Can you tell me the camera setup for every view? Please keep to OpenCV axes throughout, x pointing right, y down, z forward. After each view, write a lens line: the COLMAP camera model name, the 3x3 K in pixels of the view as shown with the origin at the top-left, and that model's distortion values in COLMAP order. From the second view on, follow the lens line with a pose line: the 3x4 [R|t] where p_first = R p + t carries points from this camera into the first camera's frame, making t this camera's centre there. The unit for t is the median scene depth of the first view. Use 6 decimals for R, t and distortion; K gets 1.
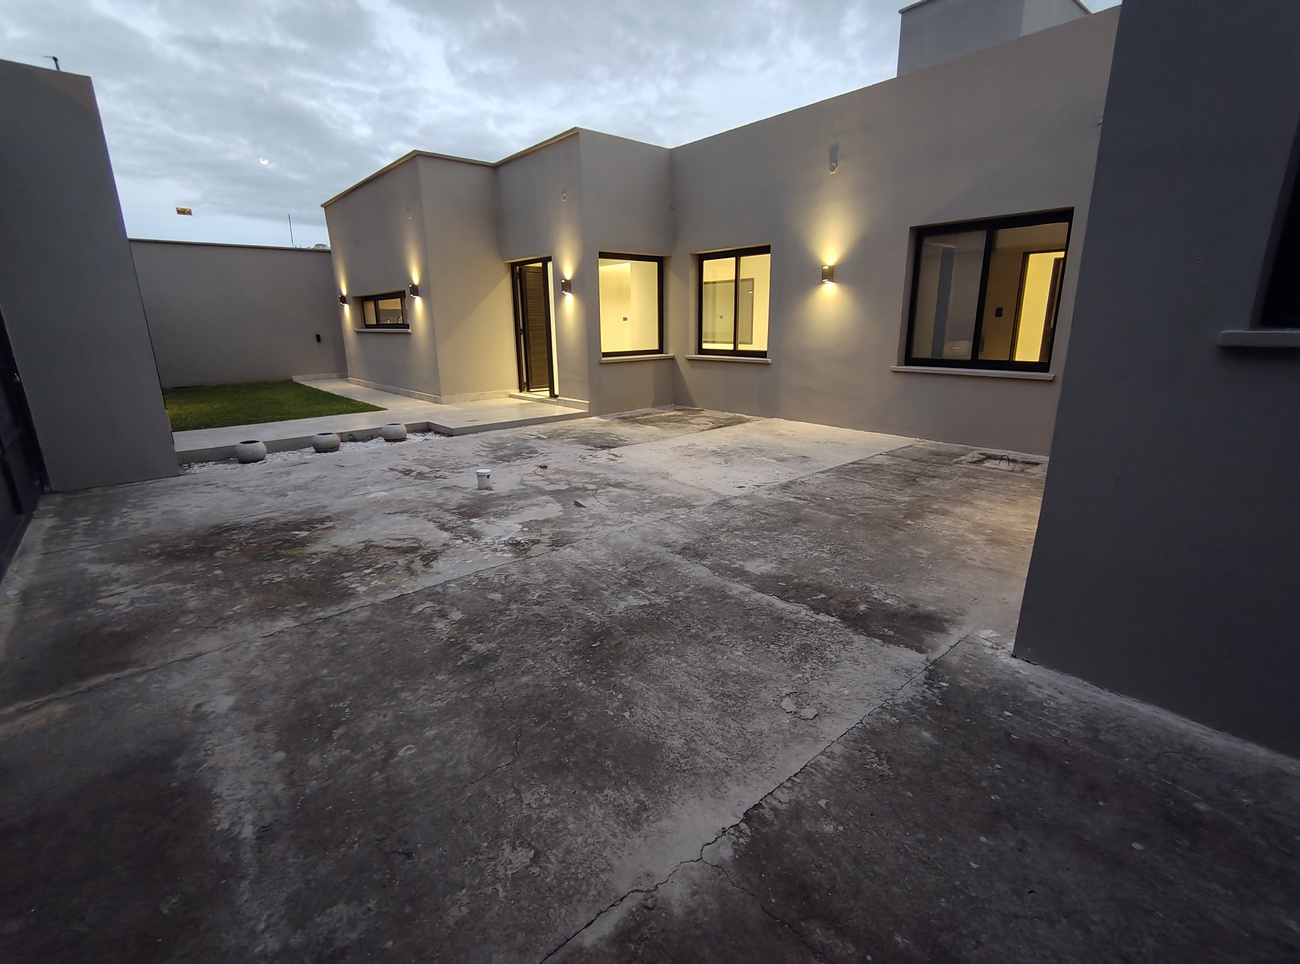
lens RADIAL K [[606.1, 0, 648.0], [0, 606.1, 476.3], [0, 0, 1]] dist [-0.003638, 0.004640]
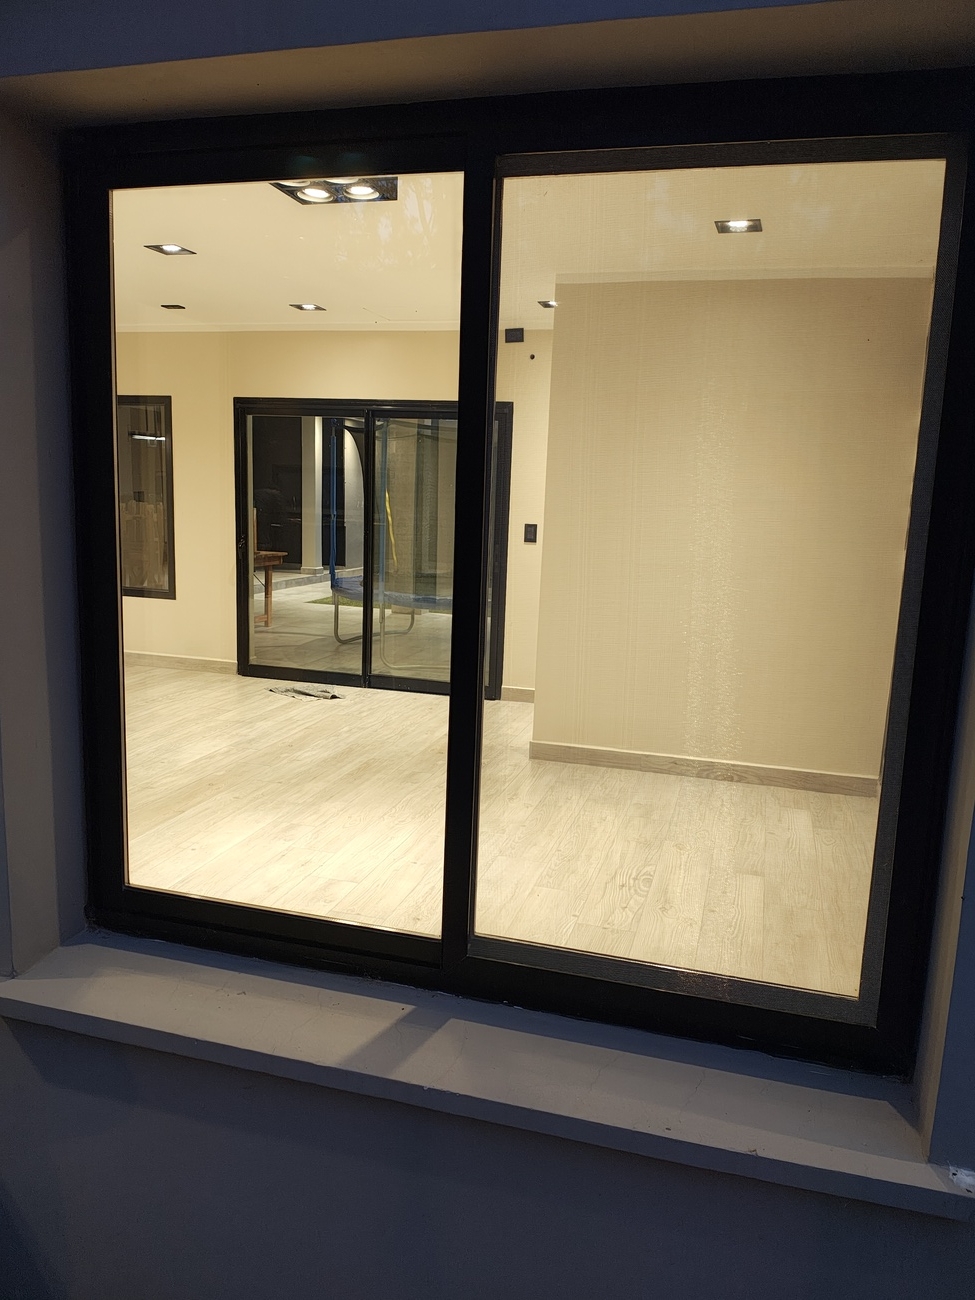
lens RADIAL K [[955.5, 0, 495.4], [0, 955.5, 647.1], [0, 0, 1]] dist [0.000942, -0.001313]
pose [[0.821696, -0.050945, 0.567645, 0.088402], [0.095102, 0.994289, -0.048430, -0.507909], [-0.561936, 0.093779, 0.821848, 1.639561]]
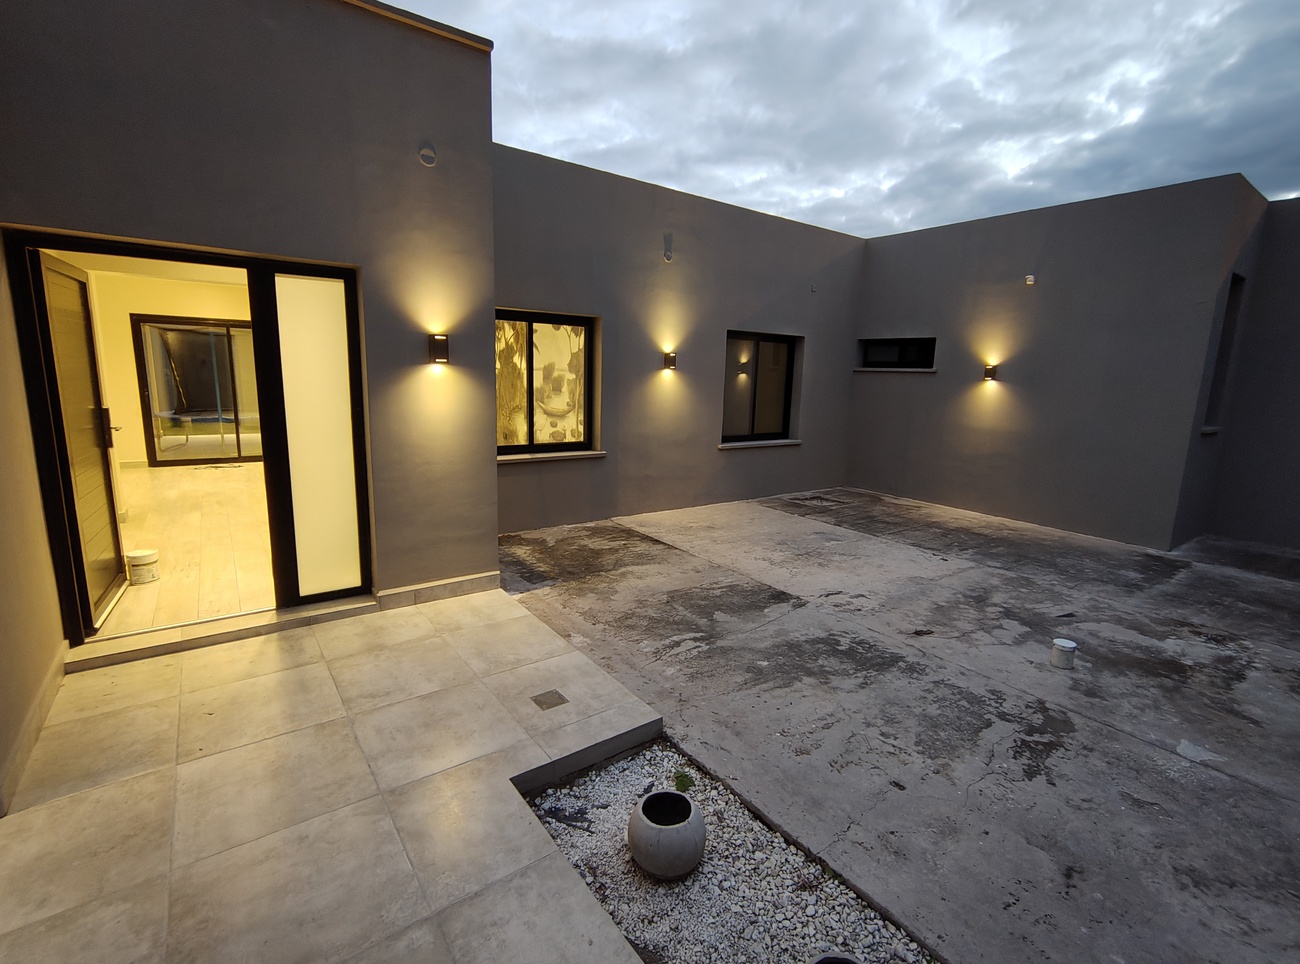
lens RADIAL K [[606.1, 0, 646.7], [0, 606.1, 478.1], [0, 0, 1]] dist [-0.003638, 0.004640]
pose [[0.070897, -0.157588, 0.984957, -1.140083], [0.218760, 0.965858, 0.138786, -0.473972], [-0.973200, 0.205630, 0.102951, 1.566999]]
